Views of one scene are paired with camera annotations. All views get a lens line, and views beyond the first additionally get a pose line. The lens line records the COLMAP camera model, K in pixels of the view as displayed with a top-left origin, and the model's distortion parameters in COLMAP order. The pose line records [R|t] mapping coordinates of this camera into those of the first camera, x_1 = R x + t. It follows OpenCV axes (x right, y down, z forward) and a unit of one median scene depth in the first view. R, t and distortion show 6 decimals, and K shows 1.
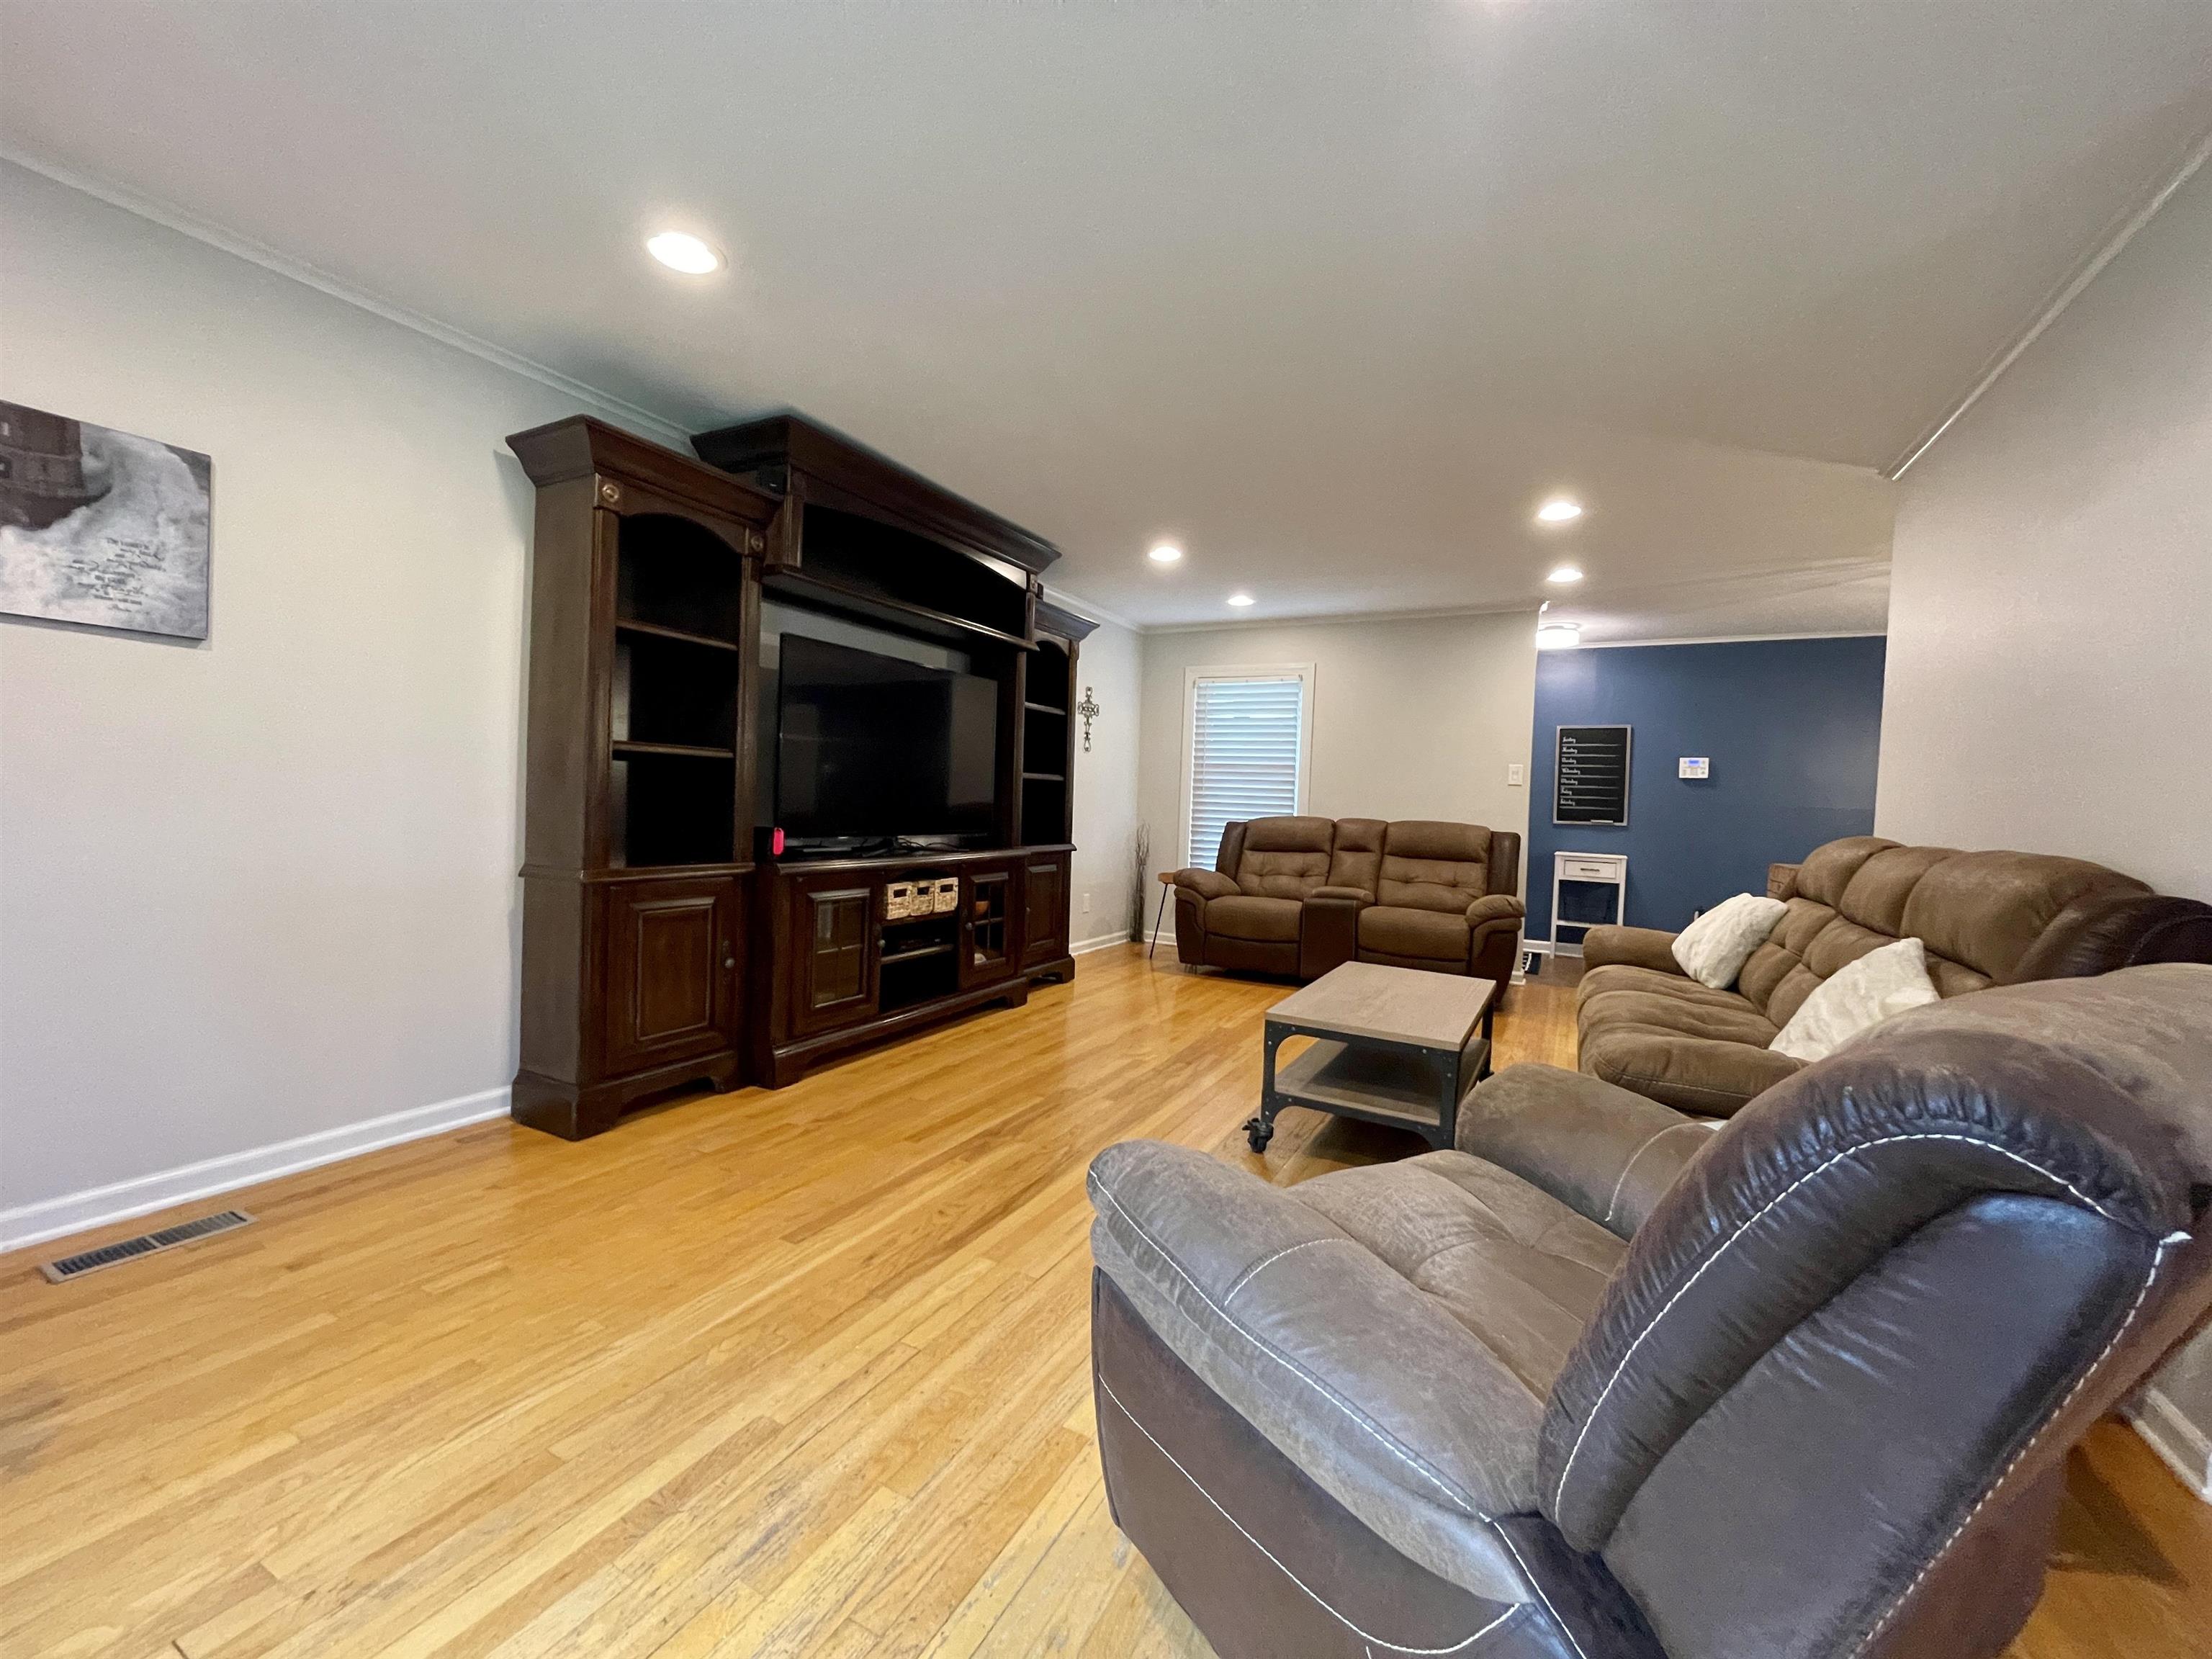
lens RADIAL K [[872.8, 0, 1099.3], [0, 872.8, 813.0], [0, 0, 1]] dist [0.000135, -0.000077]
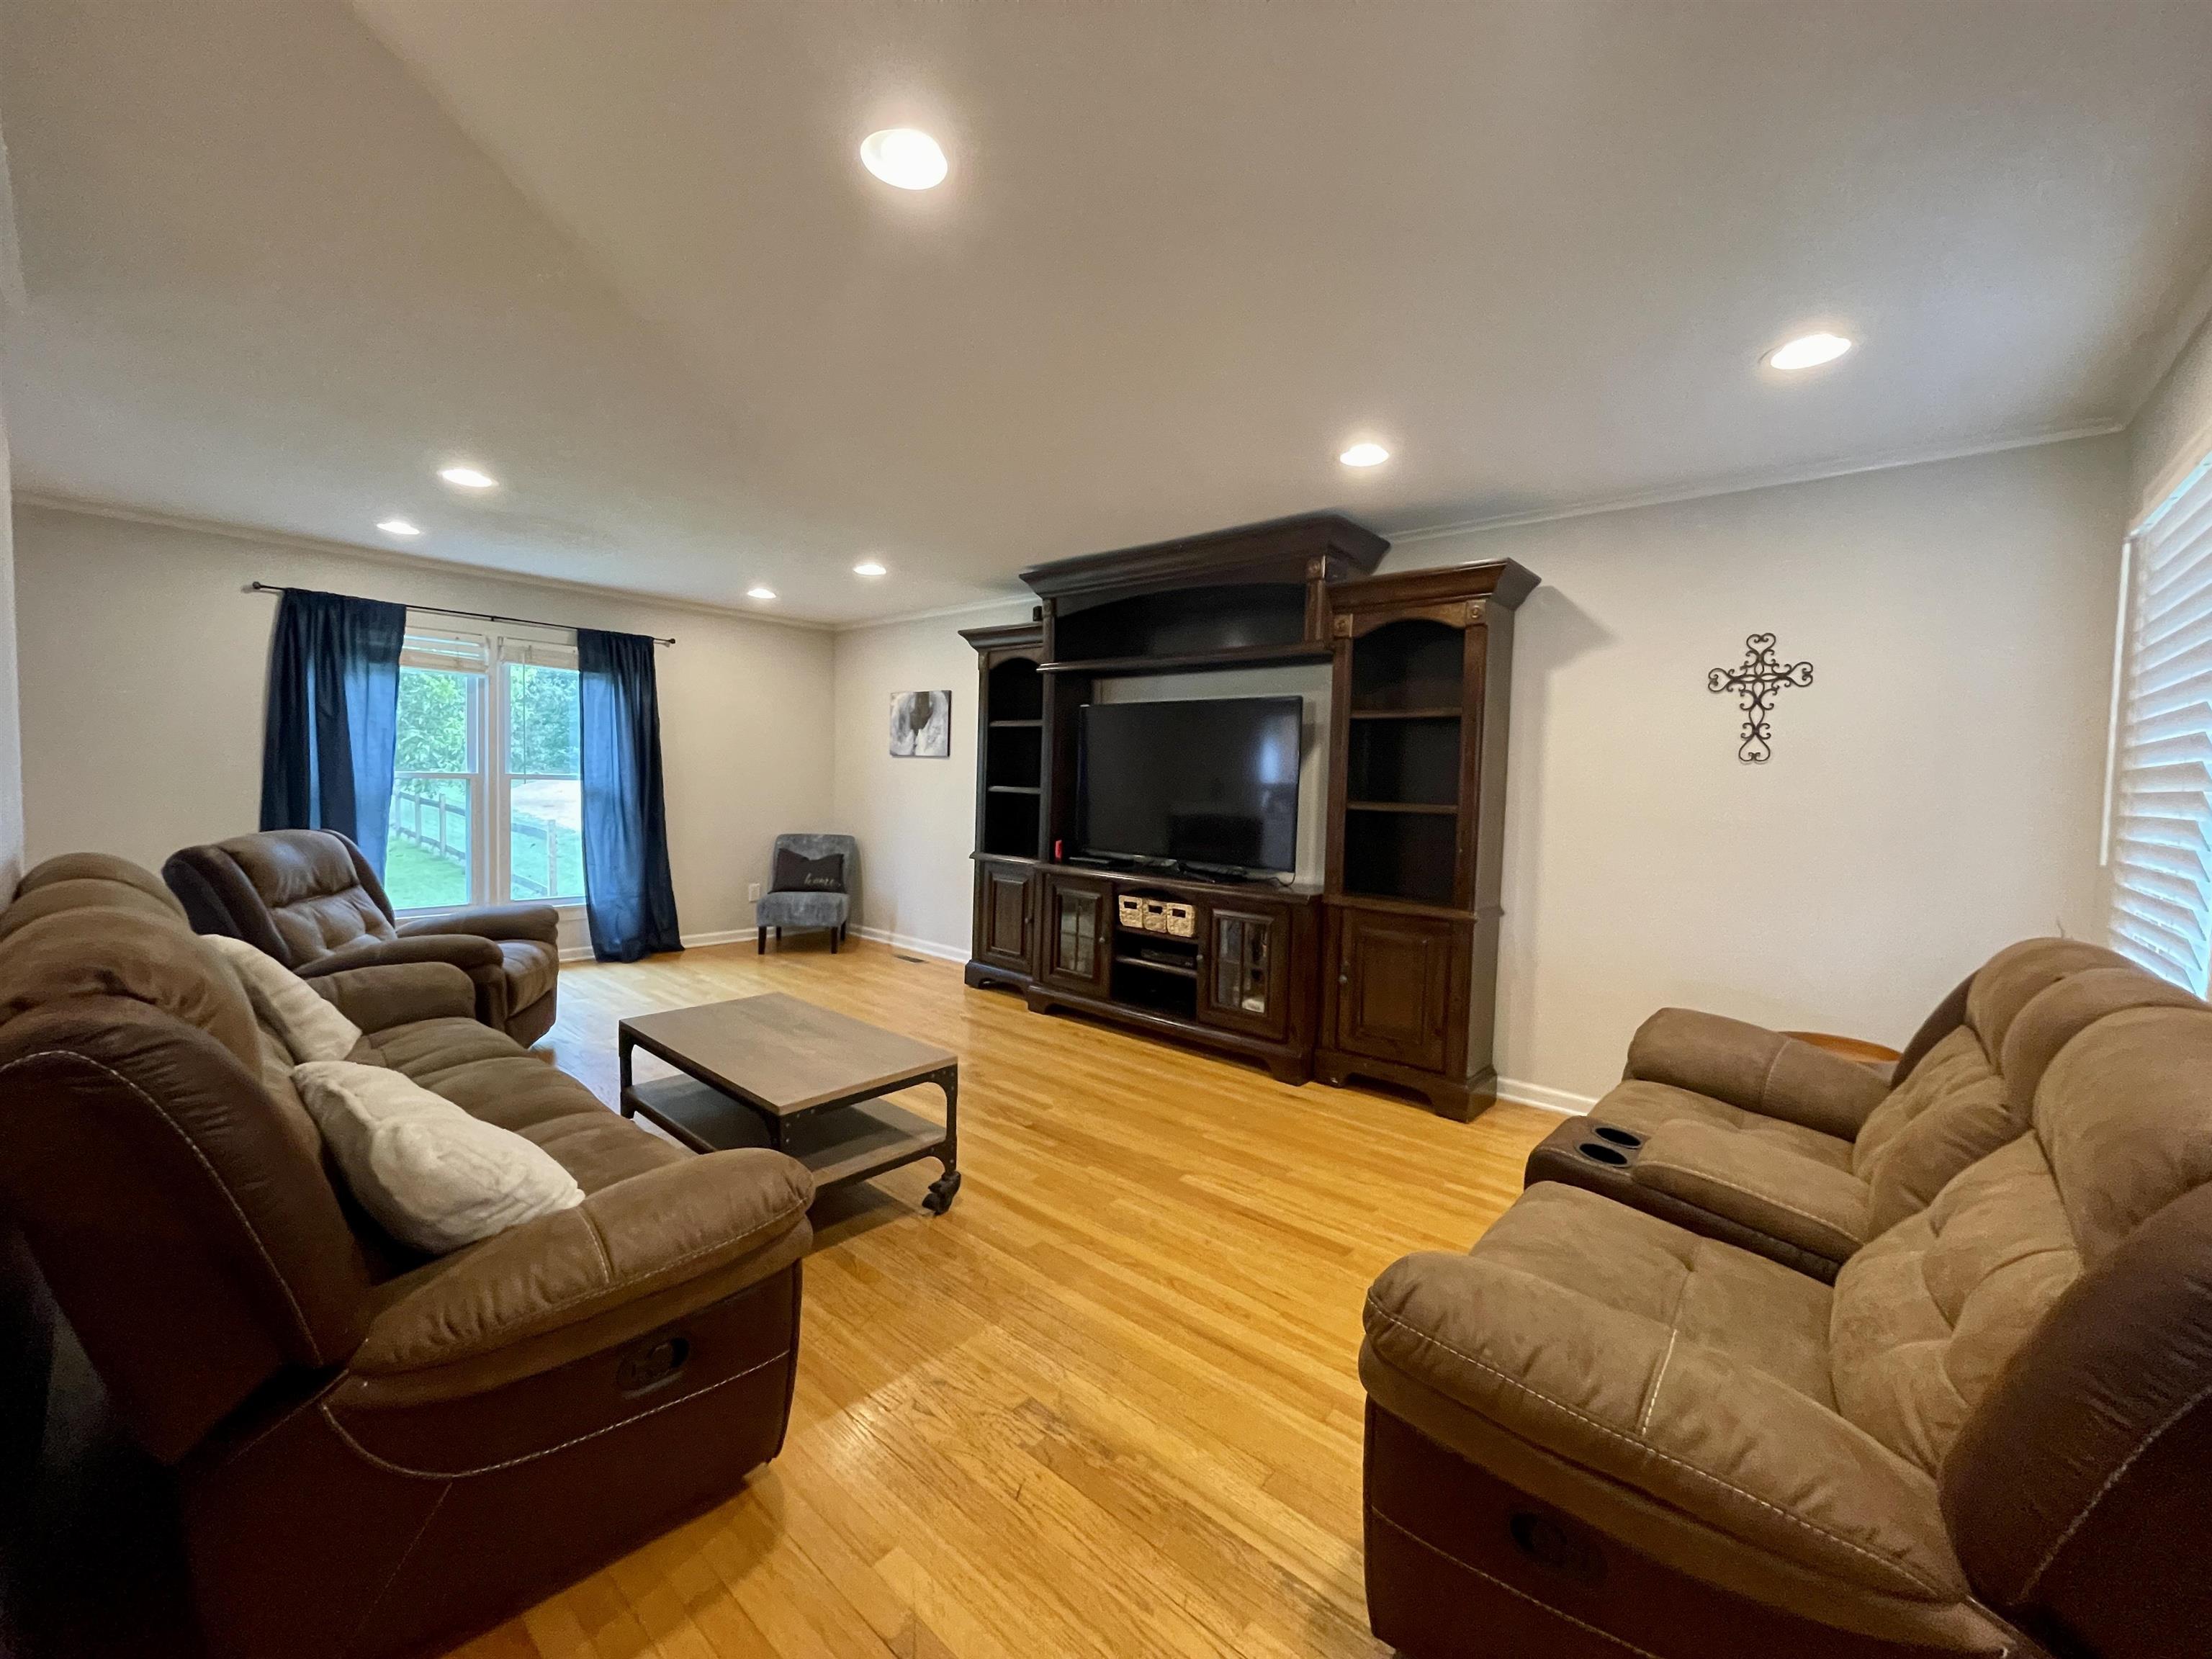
lens RADIAL K [[872.8, 0, 1099.3], [0, 872.8, 813.0], [0, 0, 1]] dist [0.000135, -0.000077]
pose [[-0.217816, -0.003957, -0.975982, 0.873952], [-0.055755, 0.998409, 0.008395, -0.036651], [0.974396, 0.056244, -0.217690, 1.148027]]
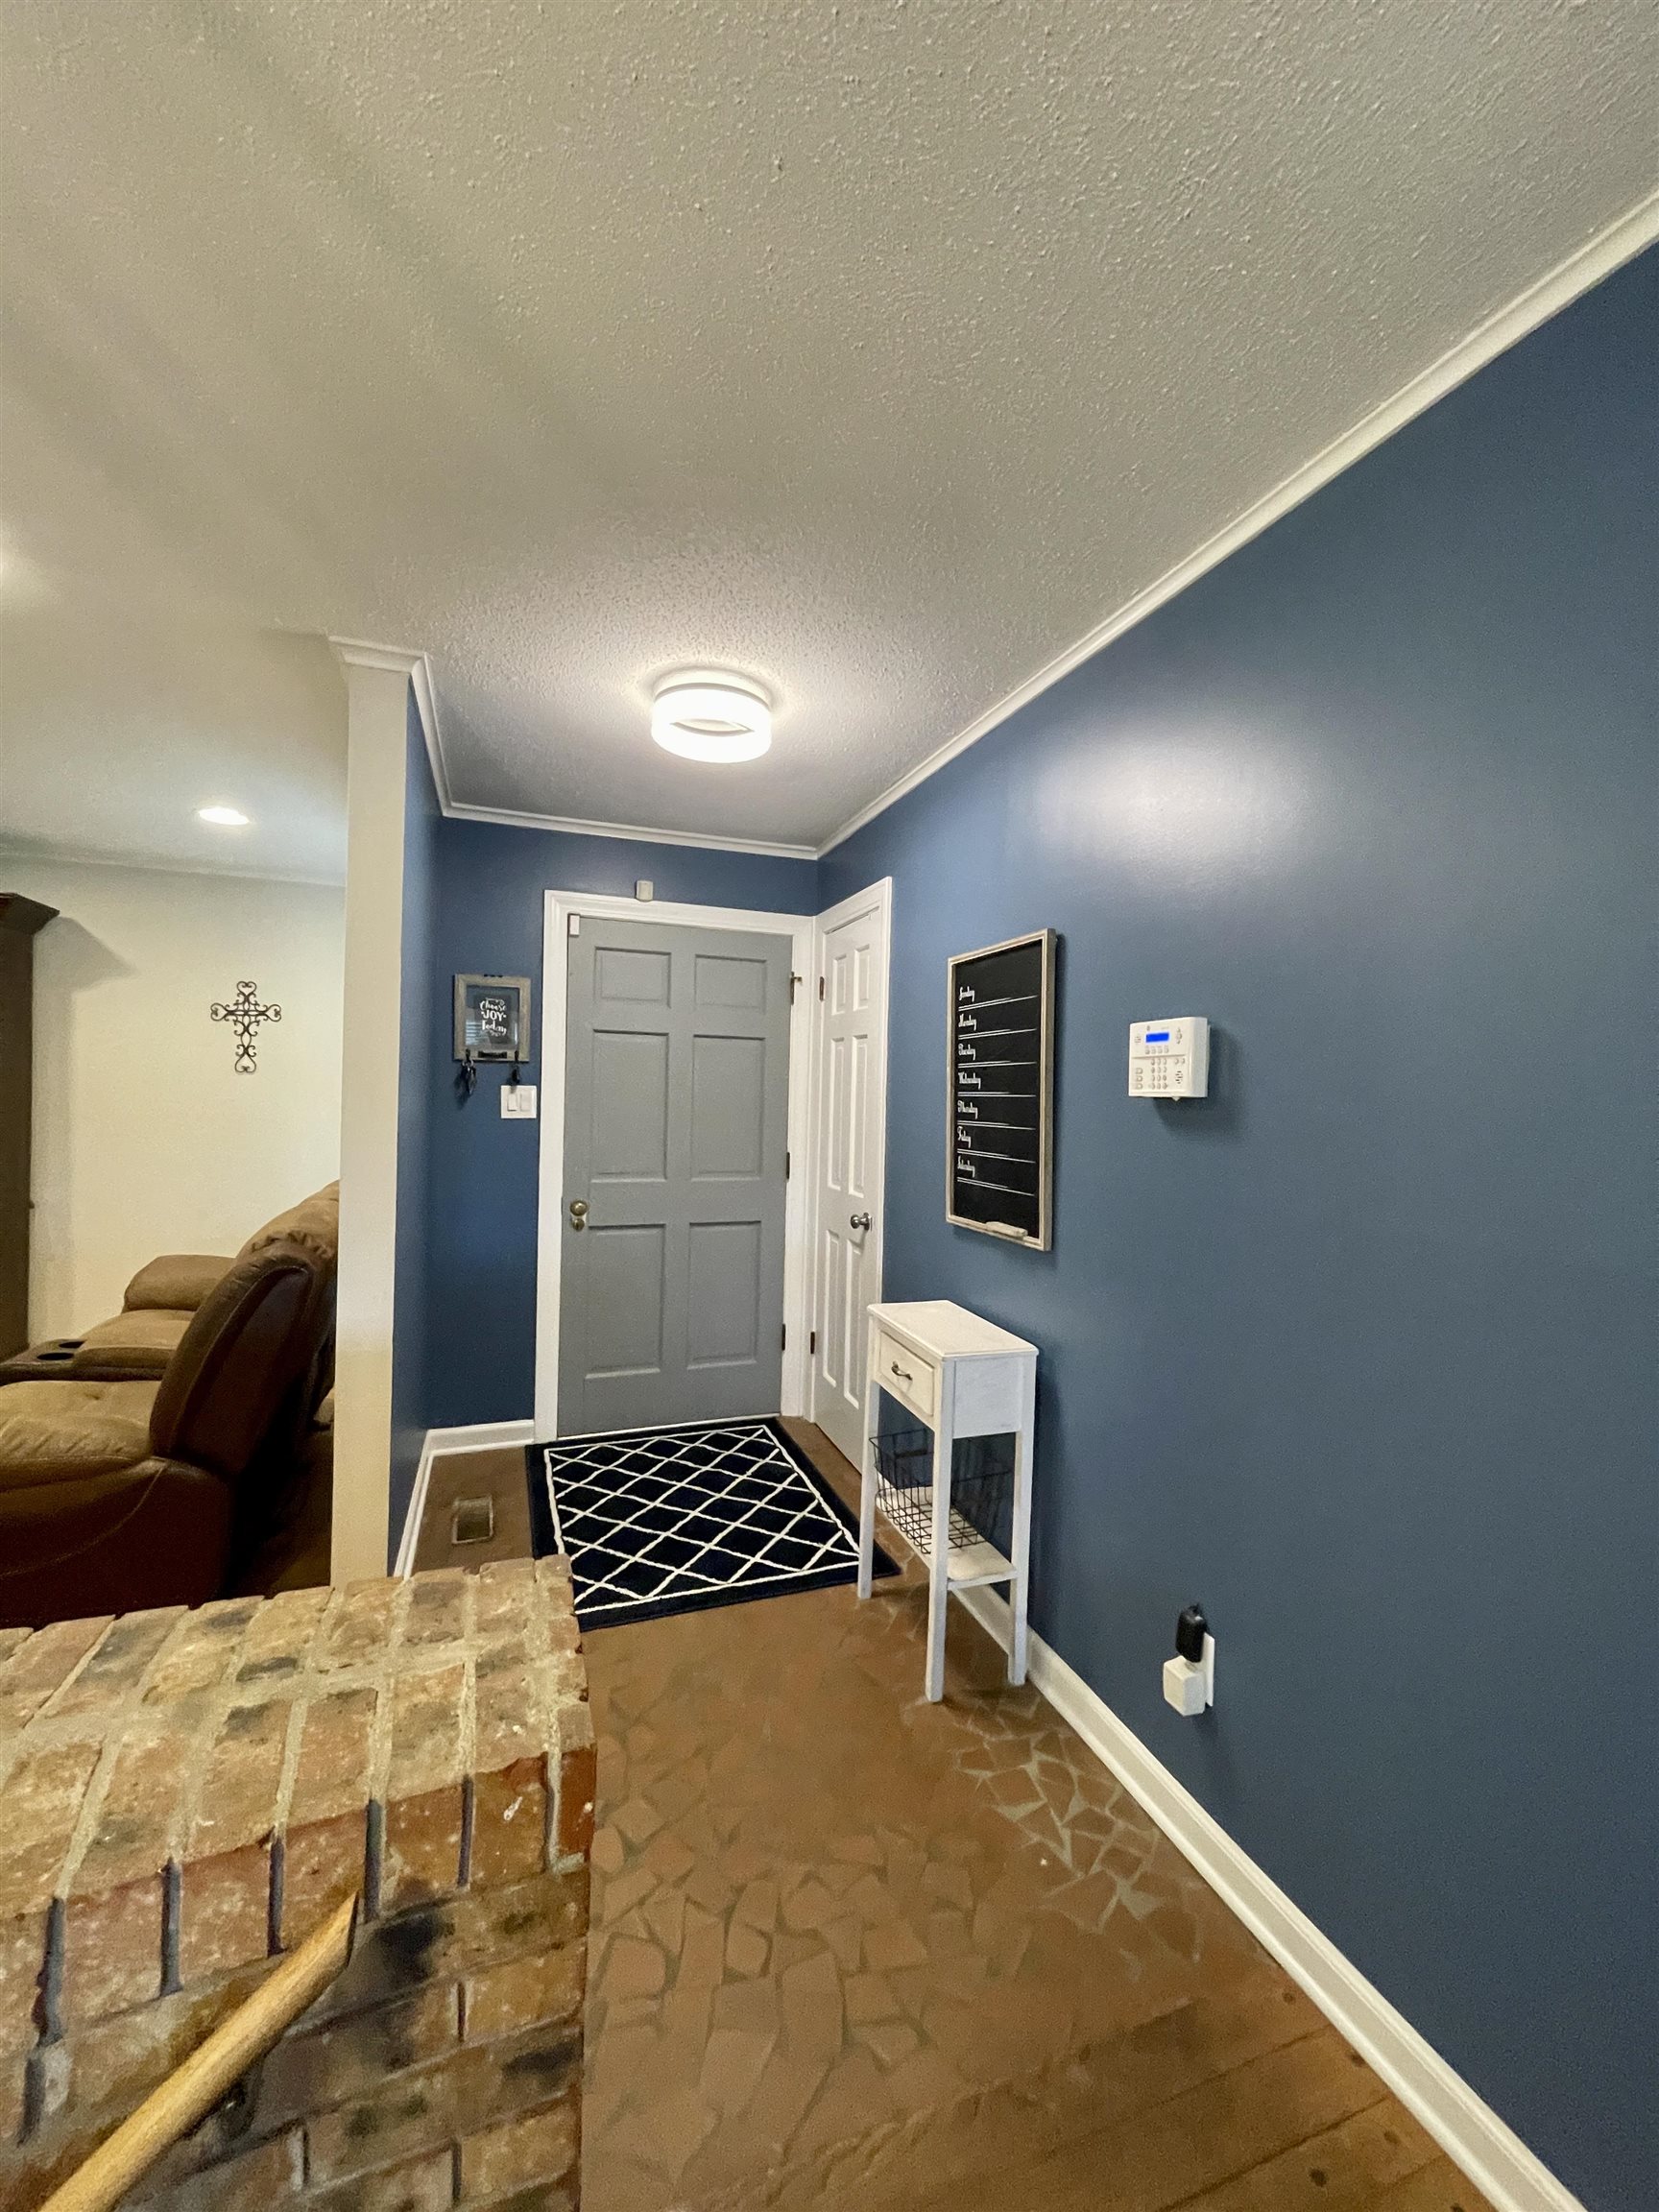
lens RADIAL K [[889.9, 0, 829.5], [0, 889.9, 1106.0], [0, 0, 1]] dist [0.000782, -0.000114]
pose [[0.756736, -0.007615, -0.653677, 1.261130], [-0.009021, 0.999715, -0.022089, -0.049327], [0.653659, 0.022612, 0.756452, 1.184280]]
